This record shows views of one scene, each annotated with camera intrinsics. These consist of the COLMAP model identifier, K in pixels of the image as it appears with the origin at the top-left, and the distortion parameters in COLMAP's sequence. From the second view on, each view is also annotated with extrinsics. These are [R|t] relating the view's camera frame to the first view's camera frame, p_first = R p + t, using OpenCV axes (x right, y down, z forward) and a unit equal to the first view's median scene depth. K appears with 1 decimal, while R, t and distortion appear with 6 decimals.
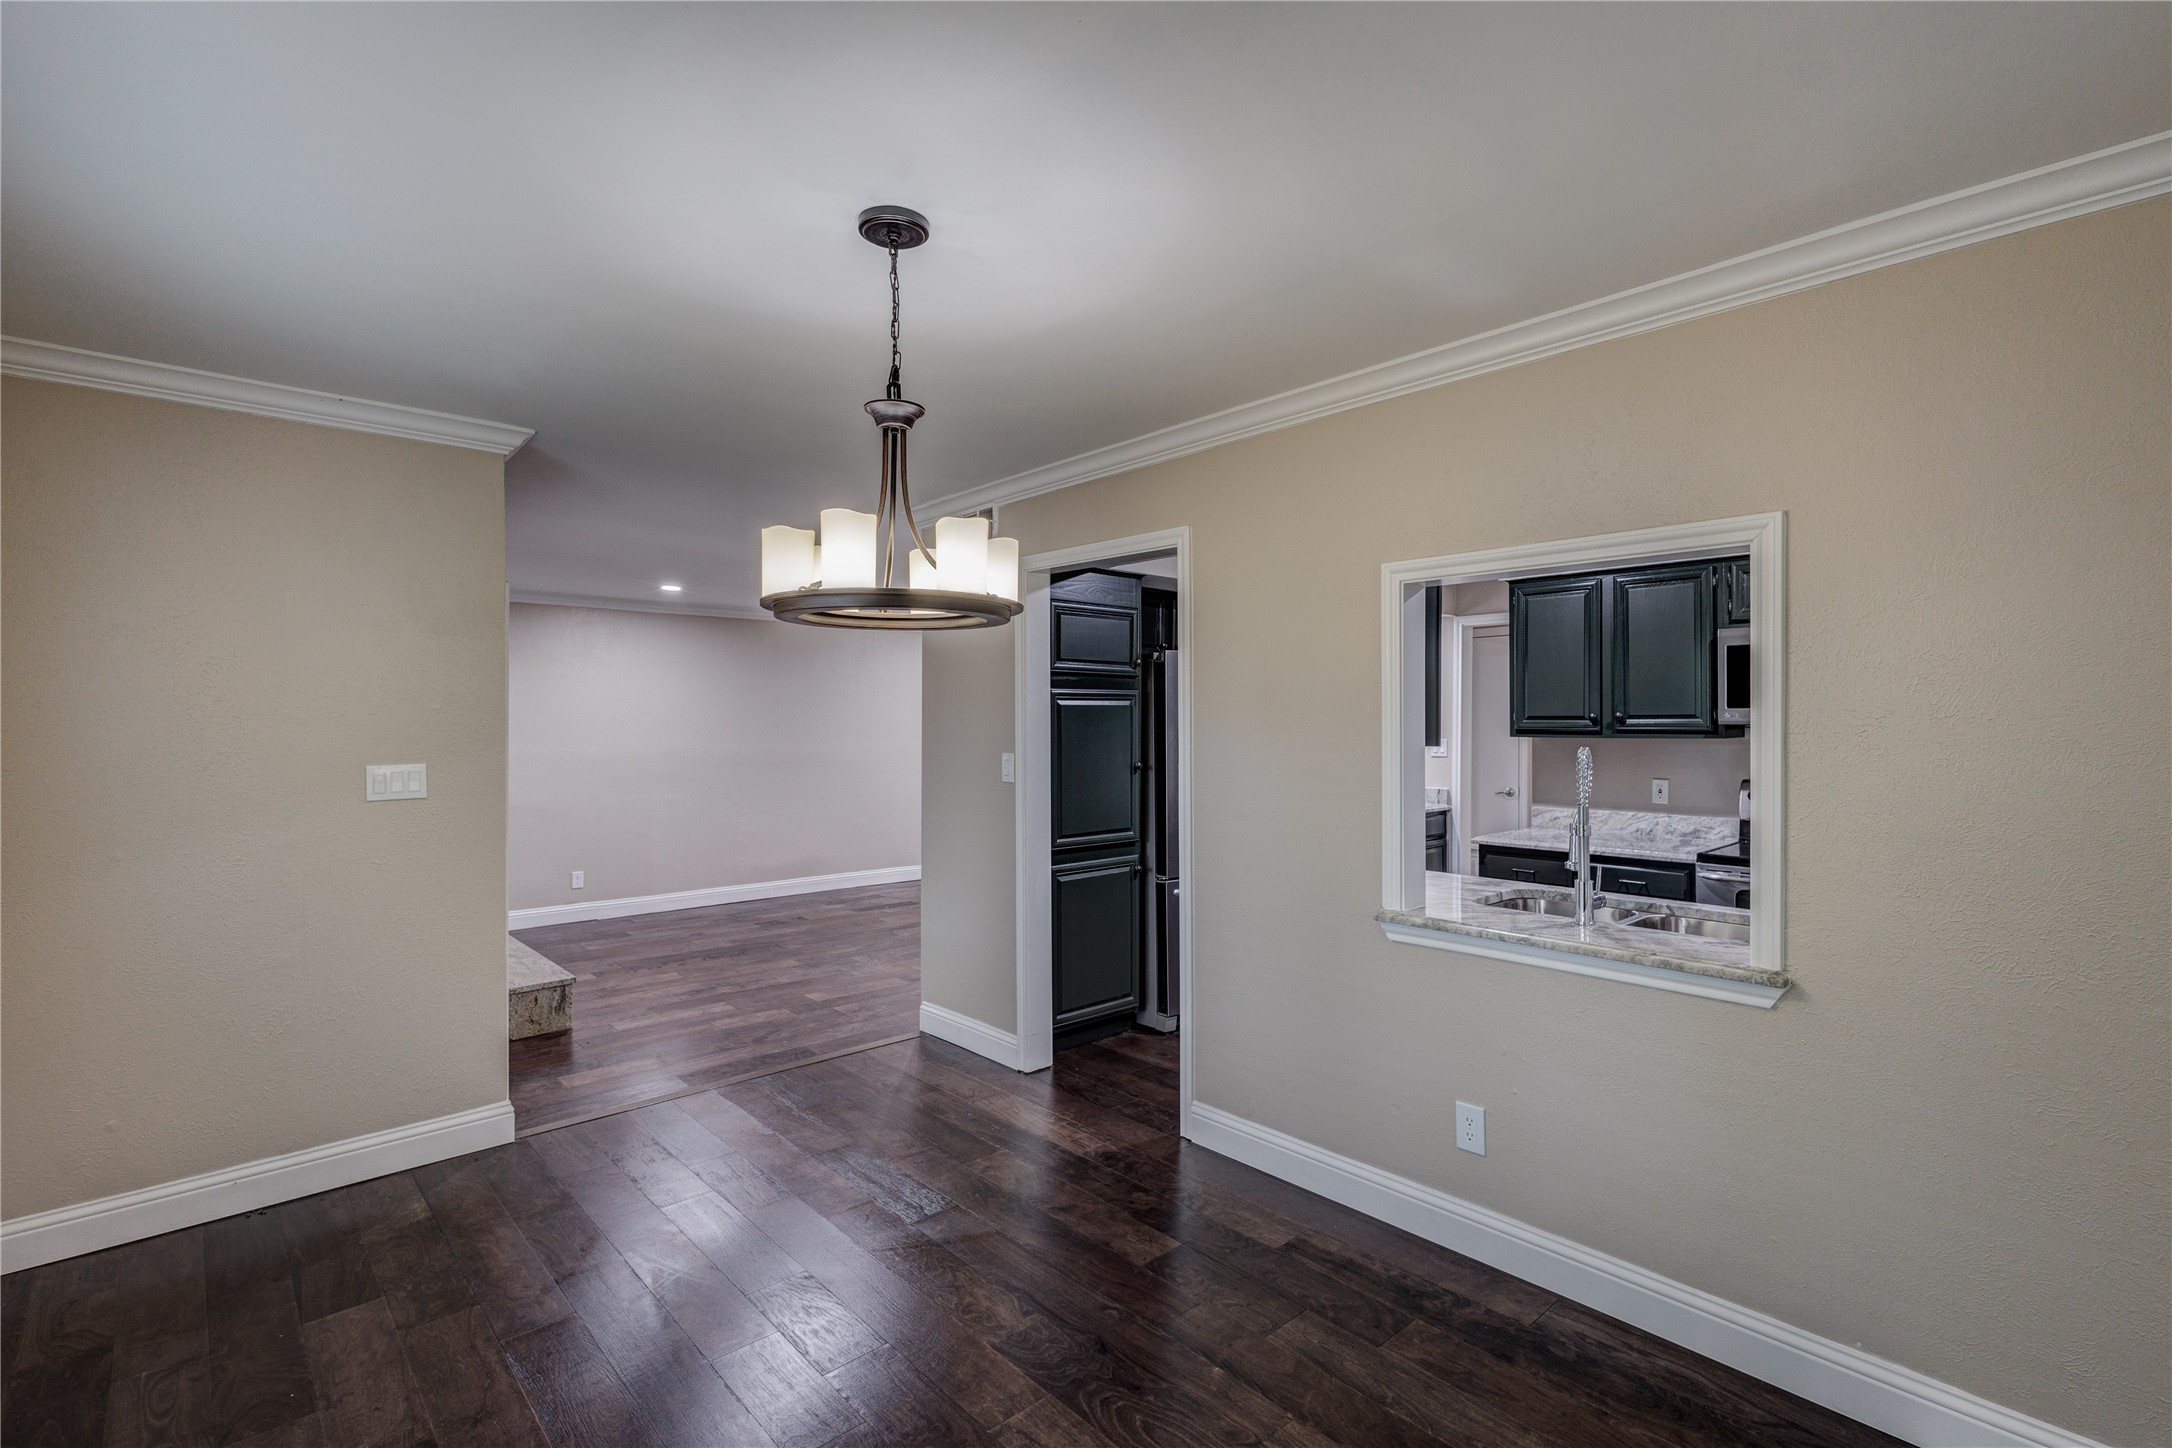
lens RADIAL K [[1003.5, 0, 1091.7], [0, 1003.5, 721.3], [0, 0, 1]] dist [0.002382, 0.001003]
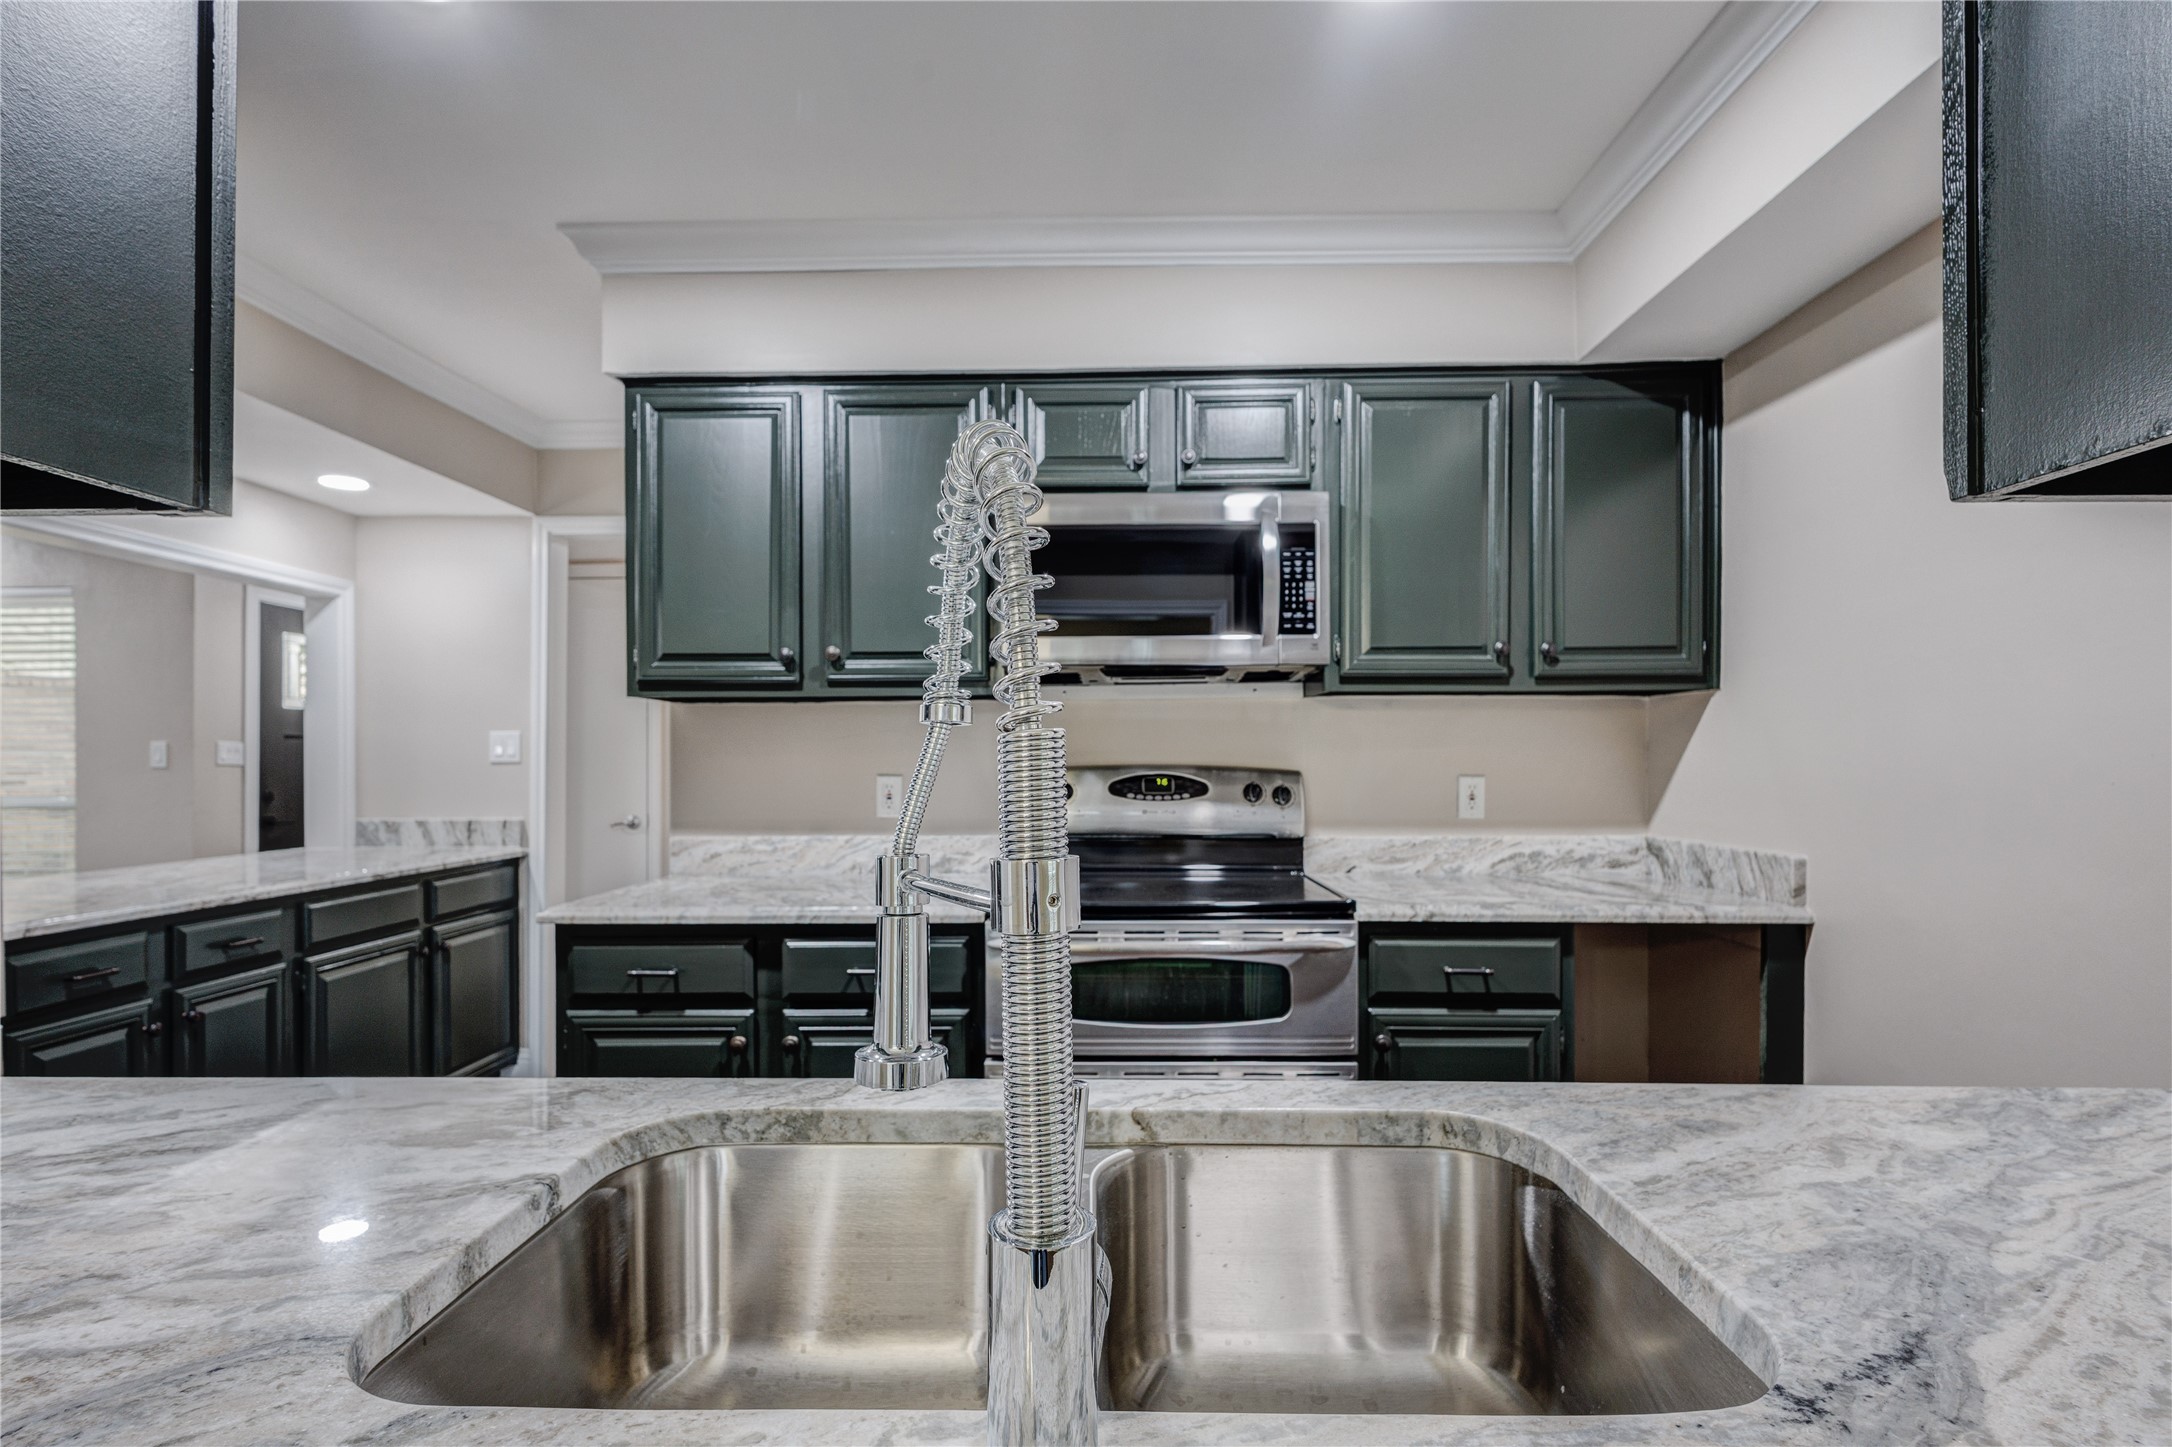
lens RADIAL K [[1028.3, 0, 1084.7], [0, 1028.3, 756.4], [0, 0, 1]] dist [-0.000424, 0.000145]
pose [[0.694480, 0.001486, 0.719511, 0.208895], [0.002836, 0.999984, -0.004803, 0.047621], [-0.719507, 0.005376, 0.694465, 0.485481]]
